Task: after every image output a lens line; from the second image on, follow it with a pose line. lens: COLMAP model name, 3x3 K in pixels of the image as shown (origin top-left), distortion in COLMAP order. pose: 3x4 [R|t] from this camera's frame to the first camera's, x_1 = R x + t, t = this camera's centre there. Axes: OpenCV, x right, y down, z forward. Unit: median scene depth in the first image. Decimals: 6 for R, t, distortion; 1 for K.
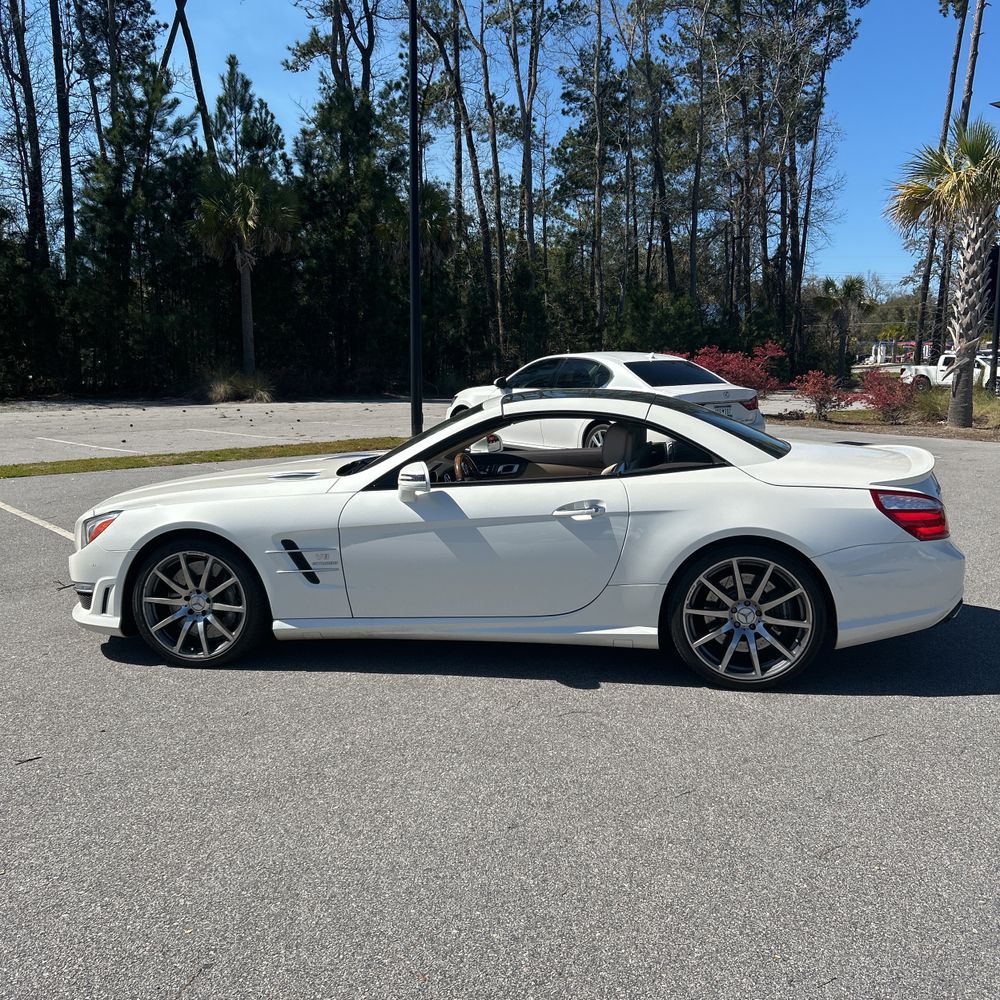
lens RADIAL K [[1015.4, 0, 488.1], [0, 1015.4, 490.9], [0, 0, 1]] dist [0.016791, 0.000000]
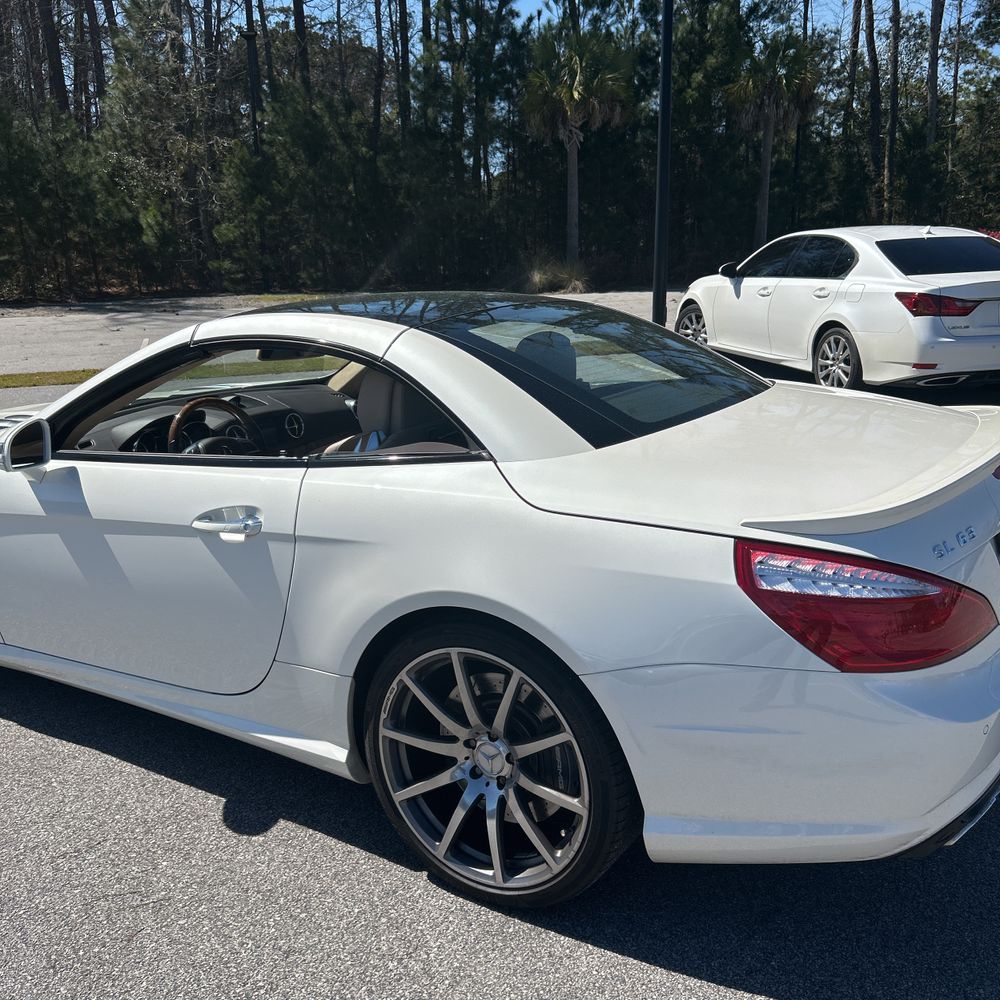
lens RADIAL K [[1015.4, 0, 472.4], [0, 1015.4, 491.9], [0, 0, 1]] dist [0.016791, 0.000000]
pose [[0.917880, 0.073336, -0.390024, 0.402169], [-0.029759, 0.992730, 0.116629, -0.062594], [0.395742, -0.095445, 0.913389, 0.510021]]
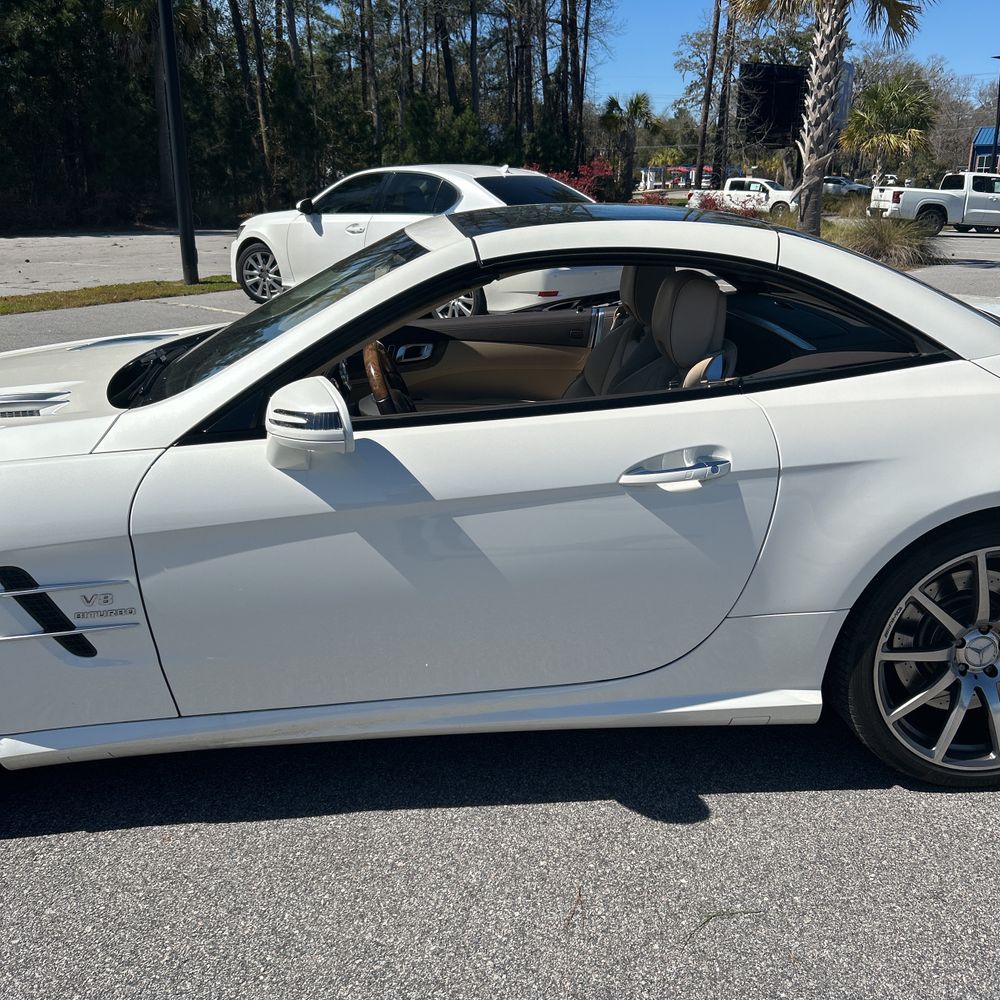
lens RADIAL K [[1015.4, 0, 501.5], [0, 1015.4, 510.3], [0, 0, 1]] dist [0.016791, 0.000000]
pose [[0.971894, -0.073221, 0.223743, -0.087089], [0.032164, 0.982790, 0.181906, -0.046767], [-0.233211, -0.169597, 0.957523, 0.532336]]
